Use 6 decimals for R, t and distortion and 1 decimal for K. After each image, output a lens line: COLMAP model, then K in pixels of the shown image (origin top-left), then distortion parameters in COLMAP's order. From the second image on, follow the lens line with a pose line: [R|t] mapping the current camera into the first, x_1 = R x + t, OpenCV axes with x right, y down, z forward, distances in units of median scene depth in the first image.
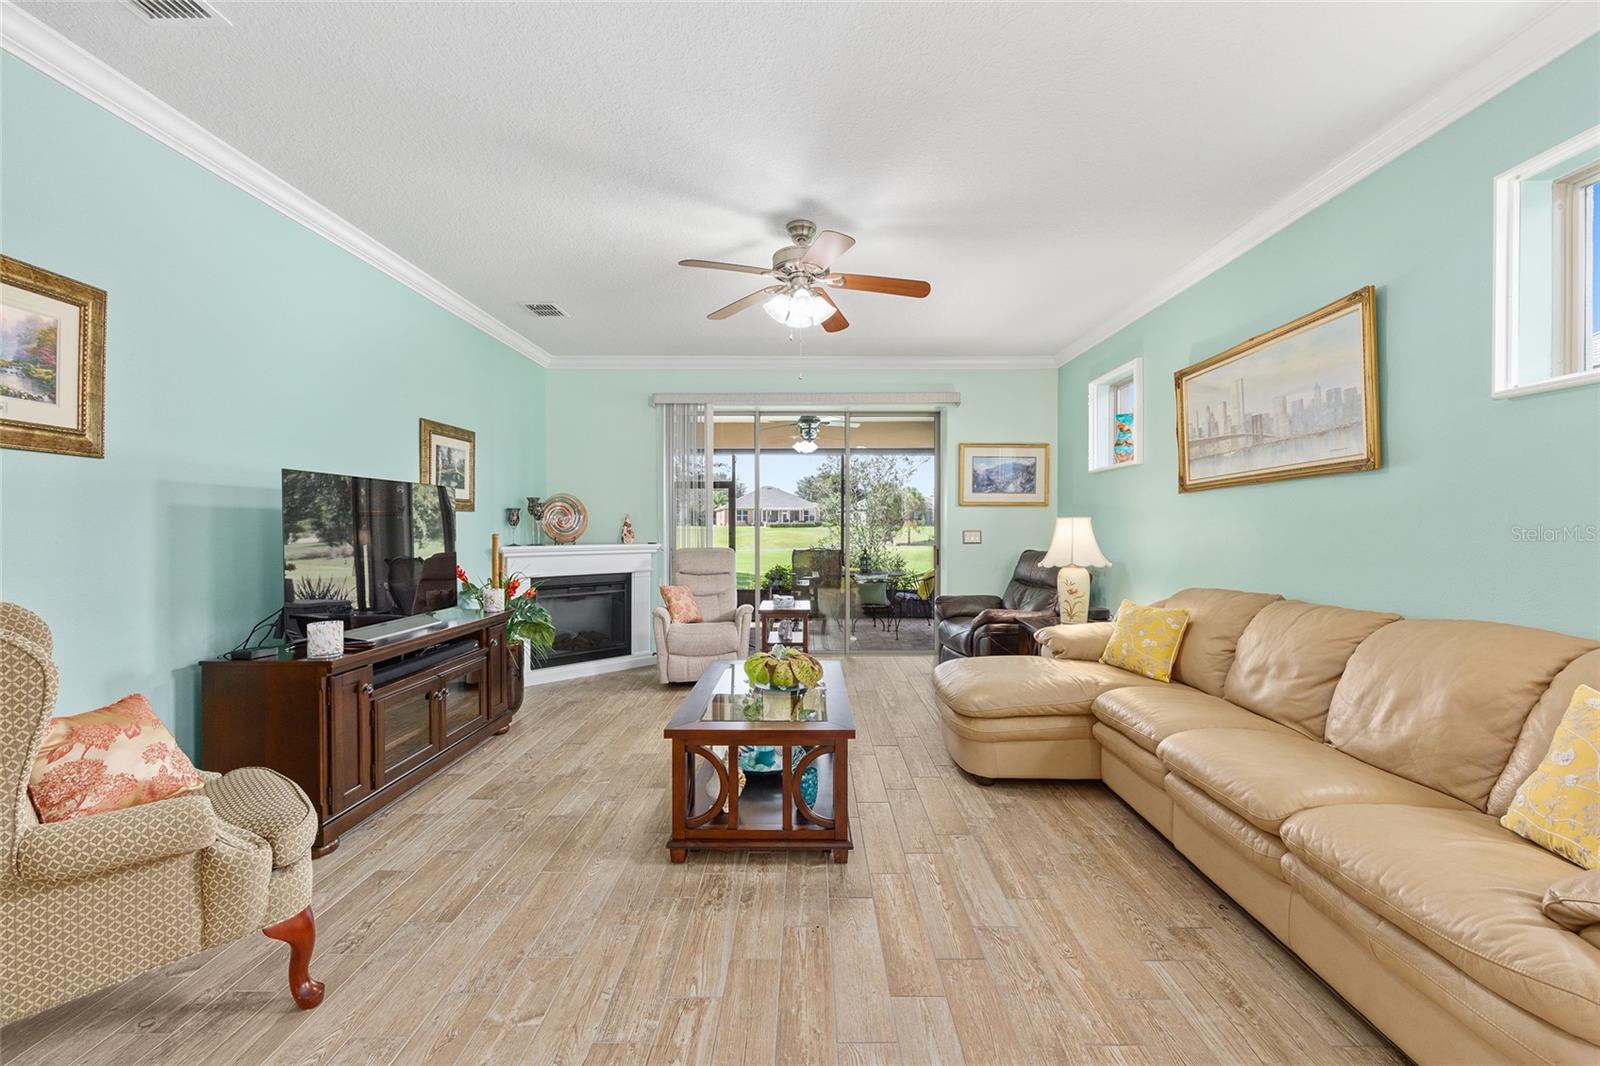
lens RADIAL K [[640.2, 0, 809.9], [0, 640.2, 520.8], [0, 0, 1]] dist [-0.011150, 0.004532]
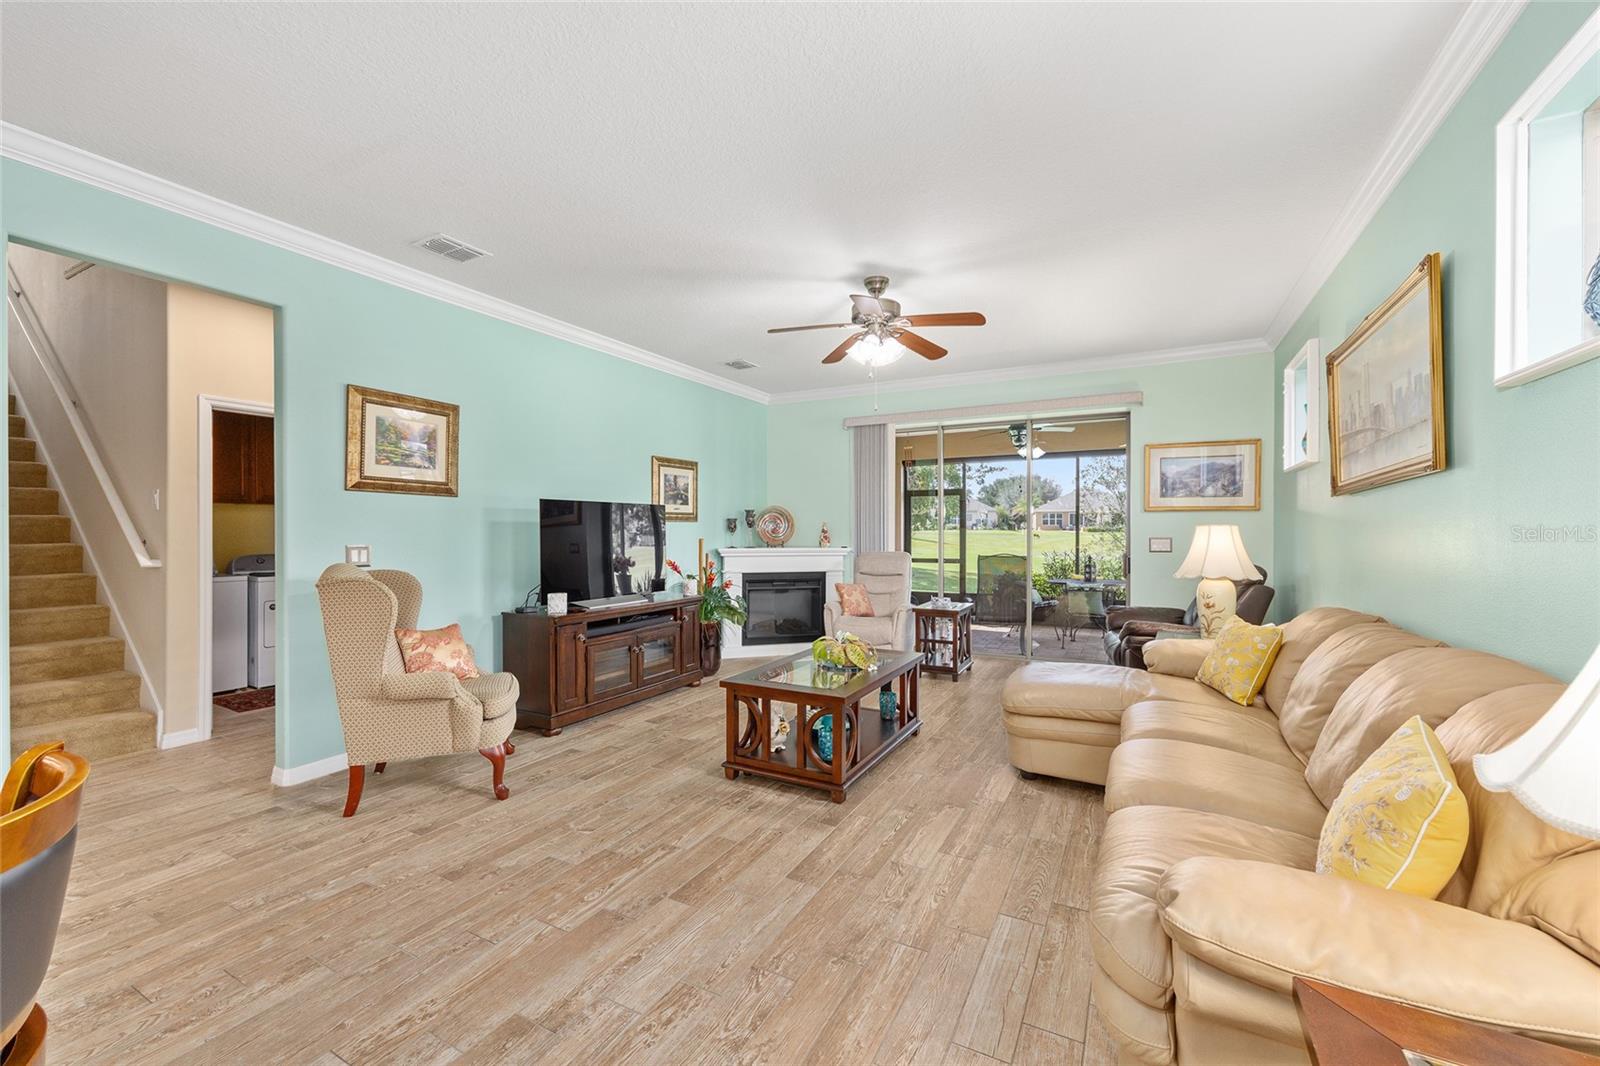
lens RADIAL K [[640.2, 0, 809.9], [0, 640.2, 520.8], [0, 0, 1]] dist [-0.011150, 0.004532]
pose [[0.885608, -0.006314, -0.464390, 0.453709], [0.003212, 0.999967, -0.007471, -0.008421], [0.464422, 0.005125, 0.885599, -0.111786]]
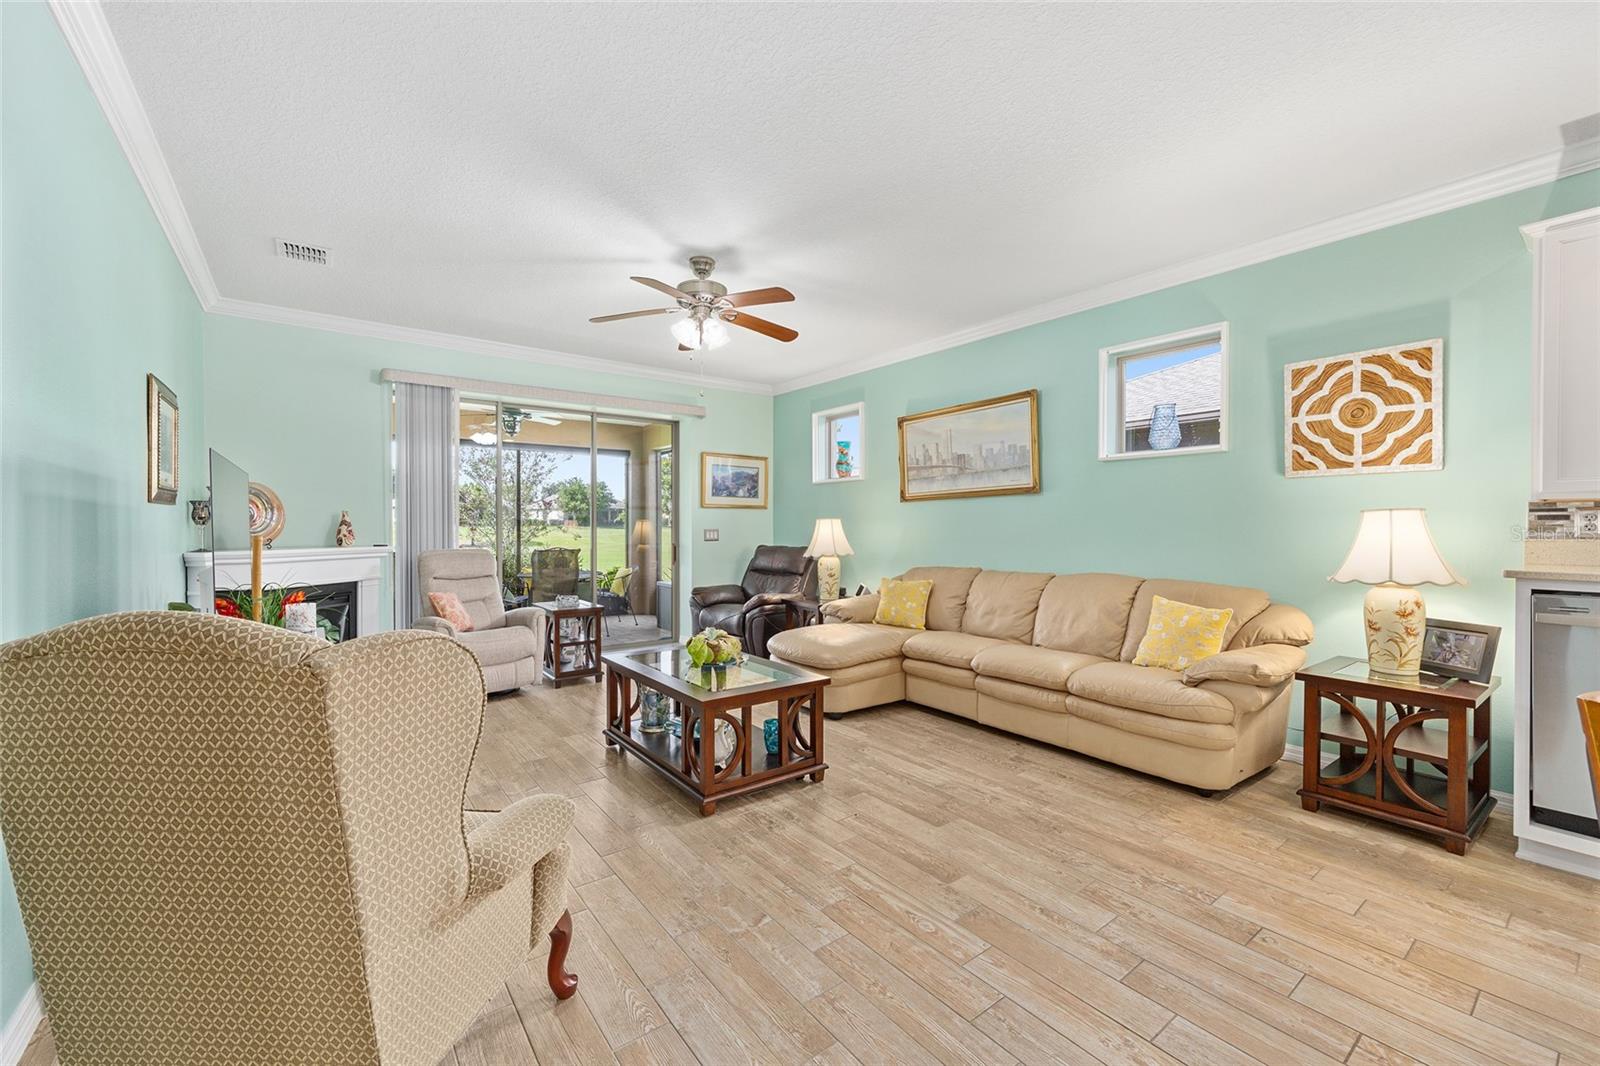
lens RADIAL K [[640.2, 0, 809.9], [0, 640.2, 520.8], [0, 0, 1]] dist [-0.011150, 0.004532]
pose [[0.792406, 0.004928, 0.609974, -0.591528], [-0.005193, 0.999986, -0.001332, 0.001786], [-0.609972, -0.002112, 0.792420, -0.022446]]
